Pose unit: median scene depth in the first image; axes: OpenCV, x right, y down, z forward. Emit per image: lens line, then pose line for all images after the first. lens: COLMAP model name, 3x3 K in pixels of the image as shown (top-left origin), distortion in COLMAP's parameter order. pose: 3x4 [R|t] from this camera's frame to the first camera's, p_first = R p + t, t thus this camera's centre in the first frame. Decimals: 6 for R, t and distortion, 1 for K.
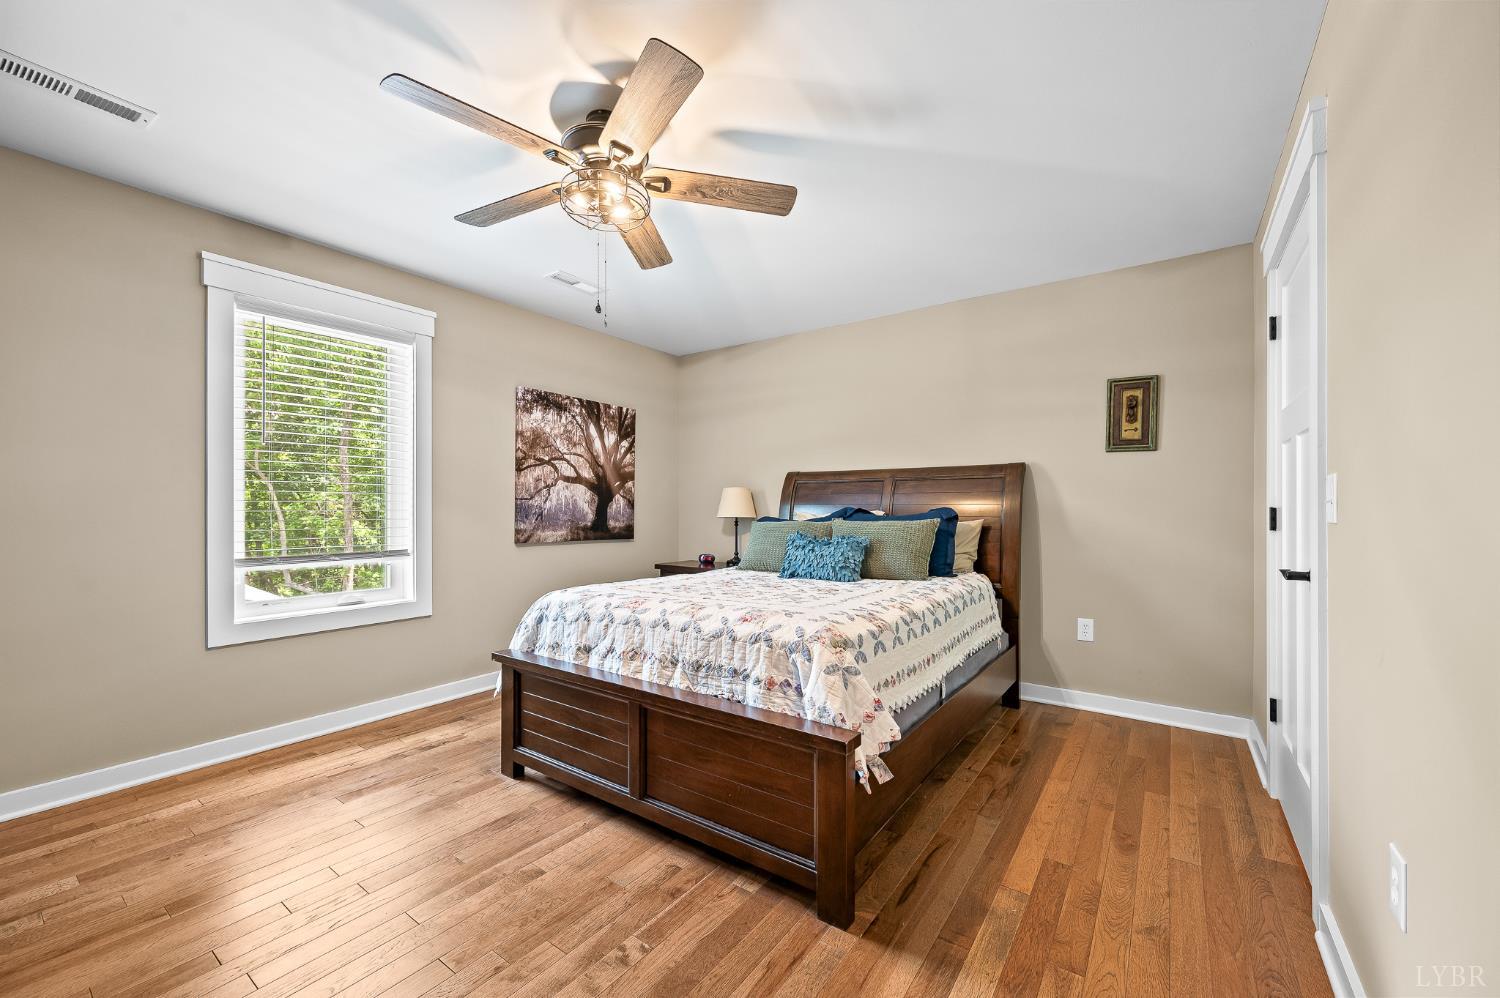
lens RADIAL K [[584.0, 0, 756.0], [0, 584.0, 505.5], [0, 0, 1]] dist [-0.000048, 0.000009]
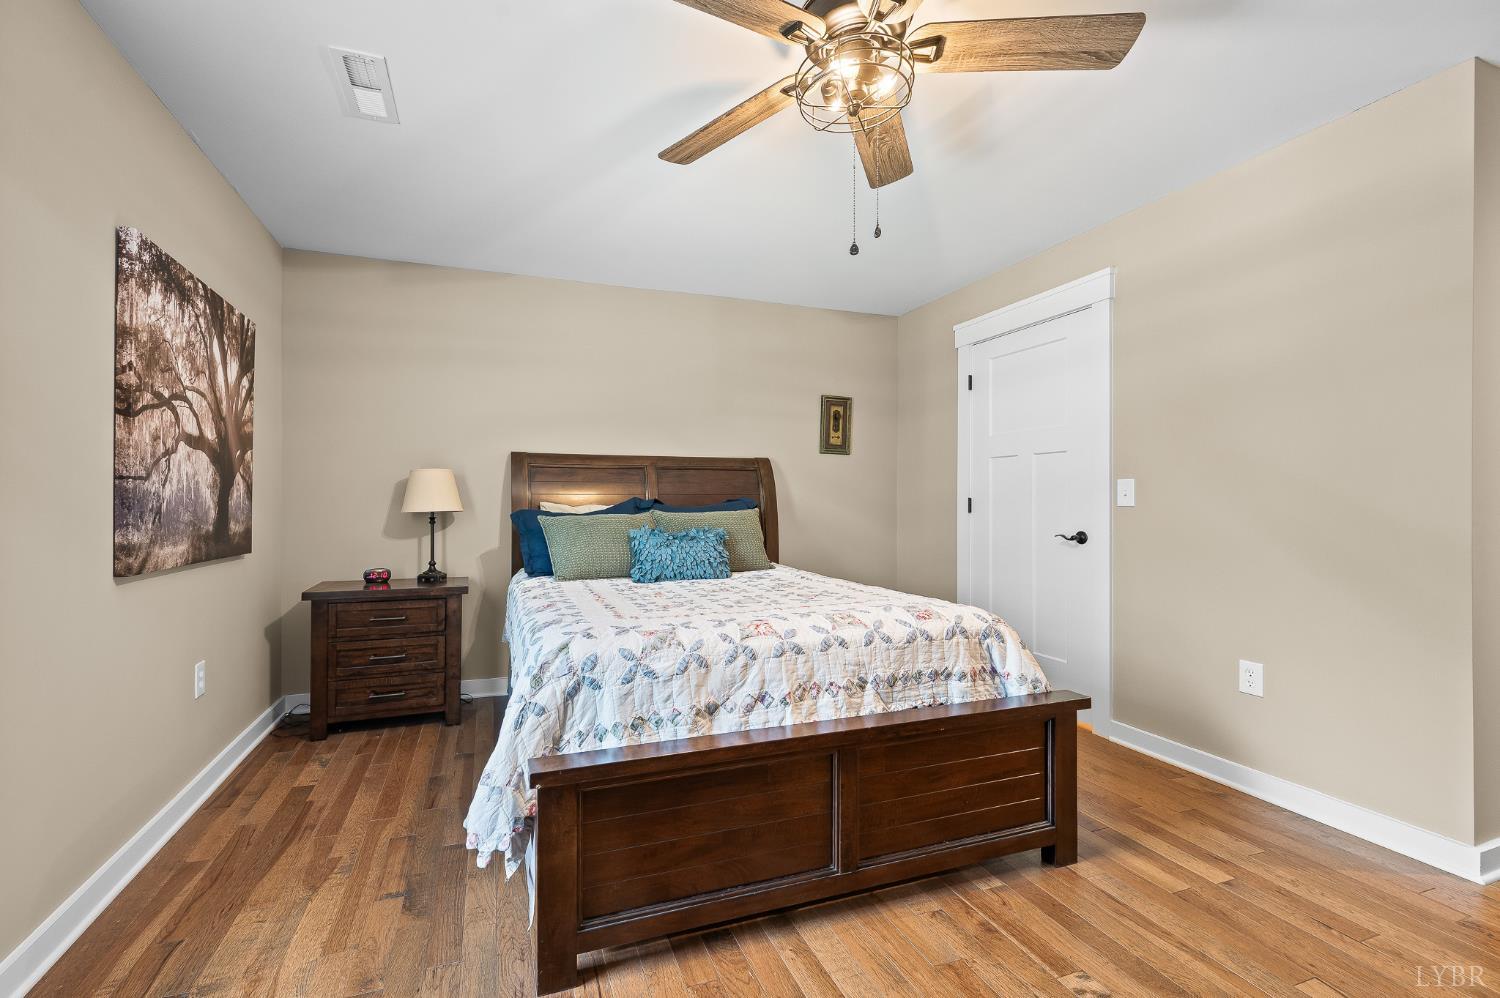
lens RADIAL K [[604.9, 0, 755.1], [0, 604.9, 496.1], [0, 0, 1]] dist [-0.000260, 0.000056]
pose [[0.592075, 0.003436, 0.805875, -0.507648], [-0.003220, 0.999993, -0.001898, 0.002562], [-0.805876, -0.001472, 0.592082, 0.342127]]
